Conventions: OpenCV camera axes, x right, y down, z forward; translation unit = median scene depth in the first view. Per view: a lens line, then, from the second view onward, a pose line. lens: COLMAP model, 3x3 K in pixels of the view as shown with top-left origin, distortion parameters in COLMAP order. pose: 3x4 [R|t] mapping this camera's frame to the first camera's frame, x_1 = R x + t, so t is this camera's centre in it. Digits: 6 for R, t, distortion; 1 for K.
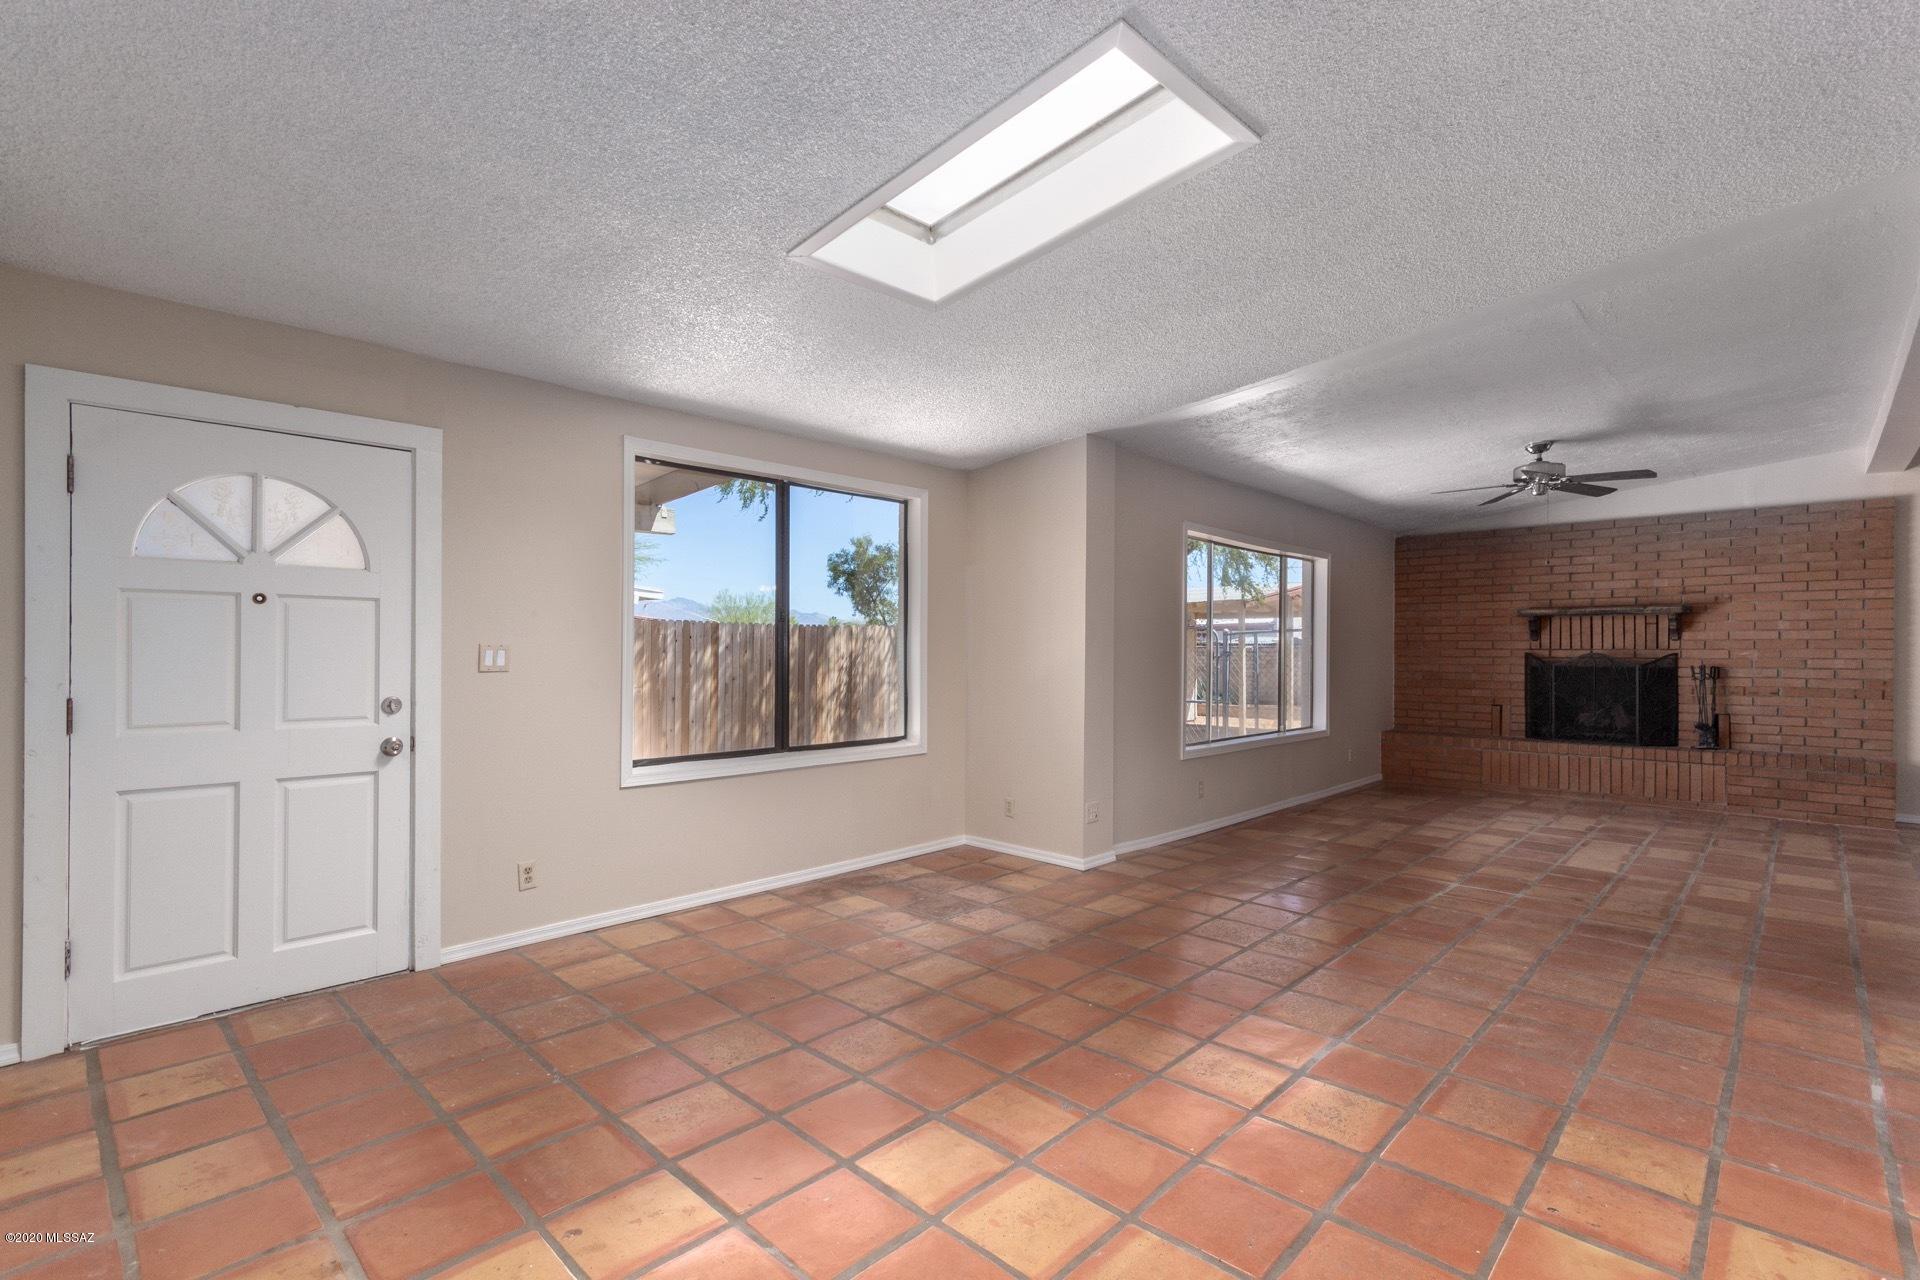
lens RADIAL K [[883.5, 0, 965.9], [0, 883.5, 646.9], [0, 0, 1]] dist [0.005493, 0.001571]
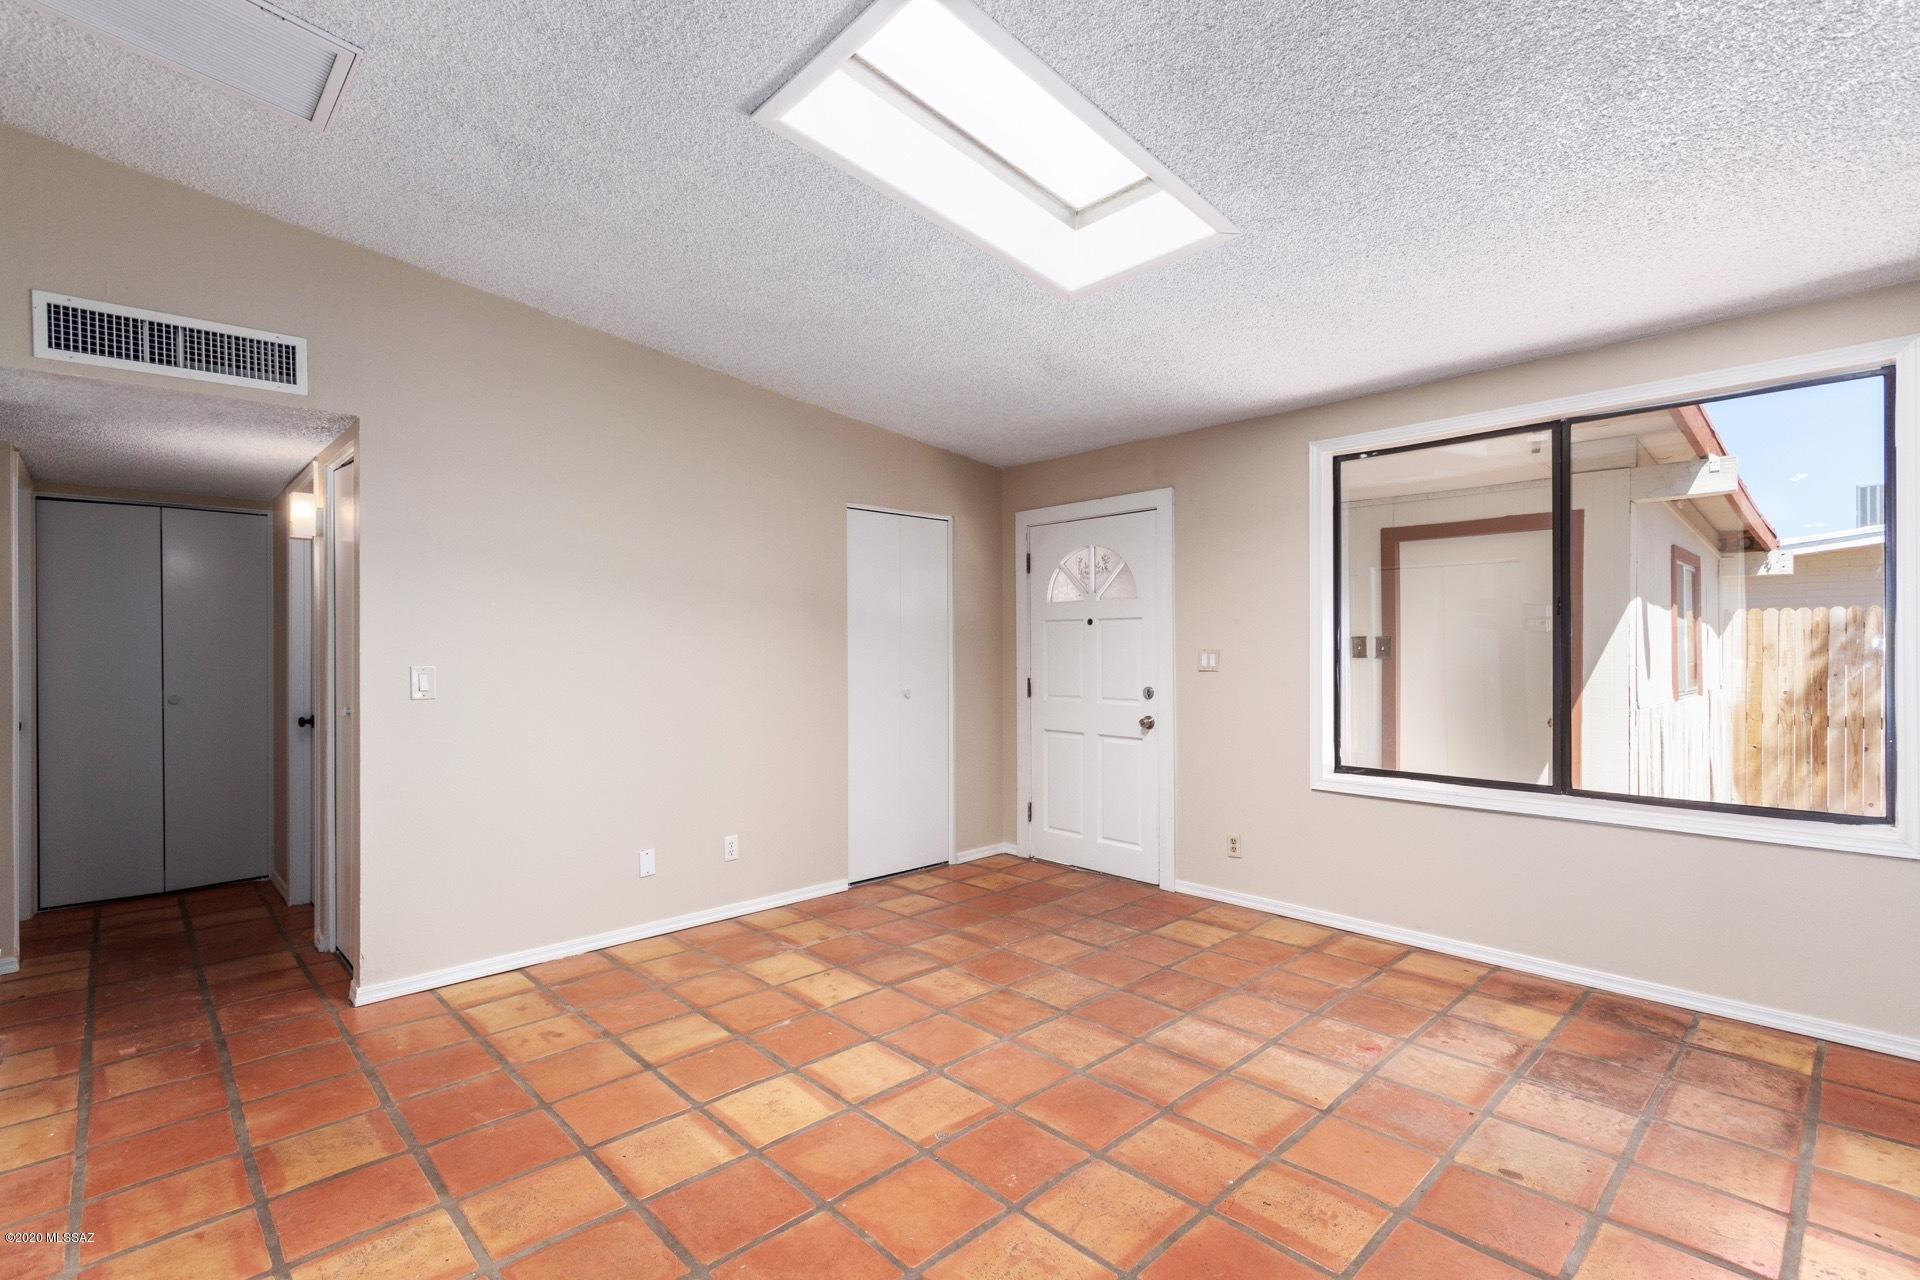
lens RADIAL K [[883.5, 0, 965.9], [0, 883.5, 646.9], [0, 0, 1]] dist [0.005493, 0.001571]
pose [[-0.044767, -0.008241, -0.998963, 0.356257], [0.004066, 0.999956, -0.008431, 0.001787], [0.998989, -0.004439, -0.044732, 0.359044]]
